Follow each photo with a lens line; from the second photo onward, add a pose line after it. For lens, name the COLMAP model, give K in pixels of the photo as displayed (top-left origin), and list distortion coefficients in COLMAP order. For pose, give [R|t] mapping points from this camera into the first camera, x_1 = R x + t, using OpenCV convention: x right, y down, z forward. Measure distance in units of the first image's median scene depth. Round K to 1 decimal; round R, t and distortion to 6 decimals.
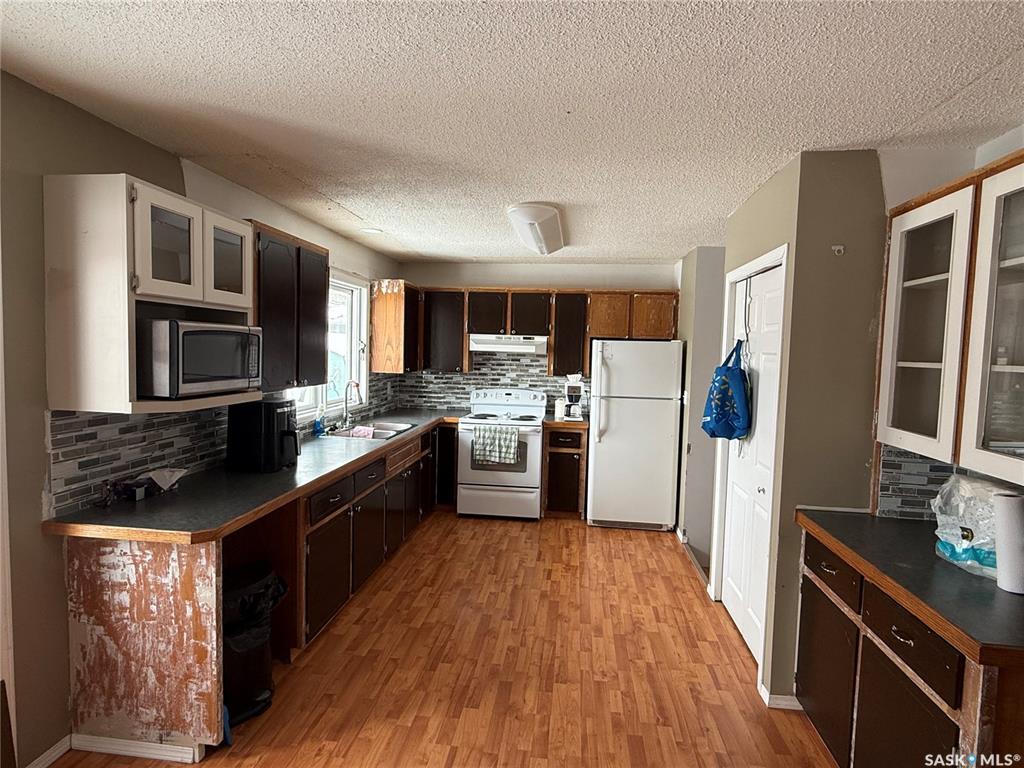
lens RADIAL K [[538.6, 0, 510.9], [0, 538.6, 382.2], [0, 0, 1]] dist [0.001148, -0.000370]
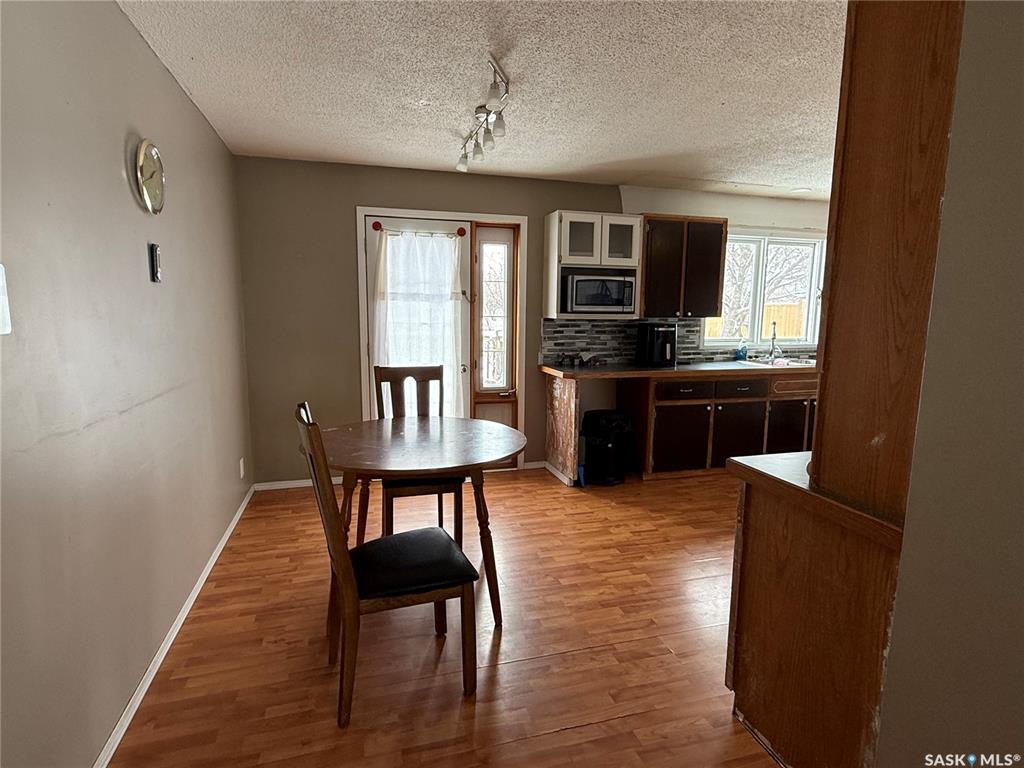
lens RADIAL K [[538.6, 0, 509.9], [0, 538.6, 383.6], [0, 0, 1]] dist [0.001148, -0.000370]
pose [[0.390853, 0.105412, -0.914397, 1.156561], [-0.054847, 0.994323, 0.091182, 0.119971], [0.918818, 0.014513, 0.394416, -0.049214]]
